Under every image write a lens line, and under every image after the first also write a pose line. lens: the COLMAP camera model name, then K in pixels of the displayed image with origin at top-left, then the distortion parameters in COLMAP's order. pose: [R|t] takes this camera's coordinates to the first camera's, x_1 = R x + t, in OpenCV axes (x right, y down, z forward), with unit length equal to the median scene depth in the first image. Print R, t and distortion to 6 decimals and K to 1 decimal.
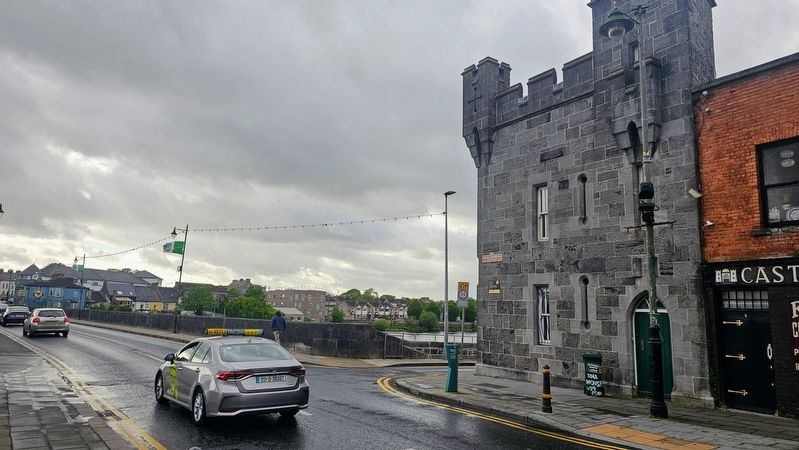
lens RADIAL K [[522.7, 0, 397.7], [0, 522.7, 222.3], [0, 0, 1]] dist [0.077122, -0.091657]
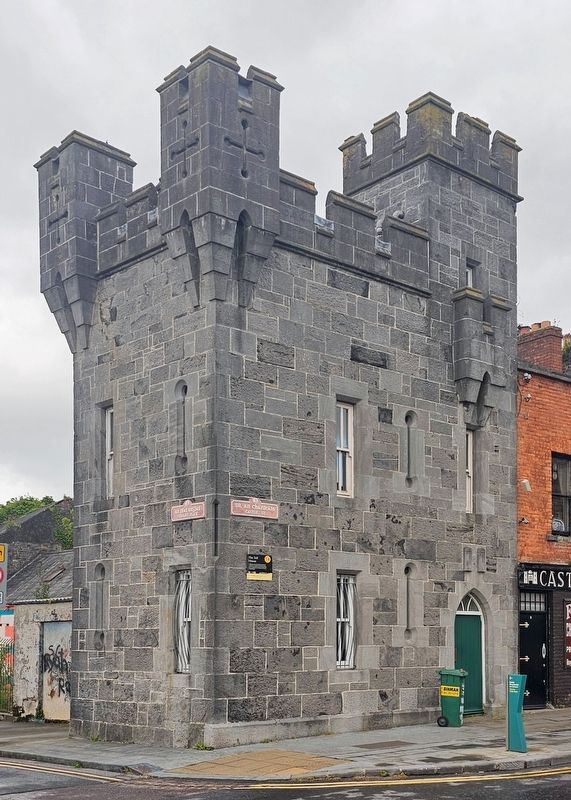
lens RADIAL K [[913.0, 0, 376.7], [0, 913.0, 596.8], [0, 0, 1]] dist [0.182364, -0.406878]
pose [[-0.097918, 0.014682, 0.995086, -0.810515], [-0.166564, 0.985545, -0.030931, 0.185871], [-0.981157, -0.168774, -0.094057, 1.130642]]
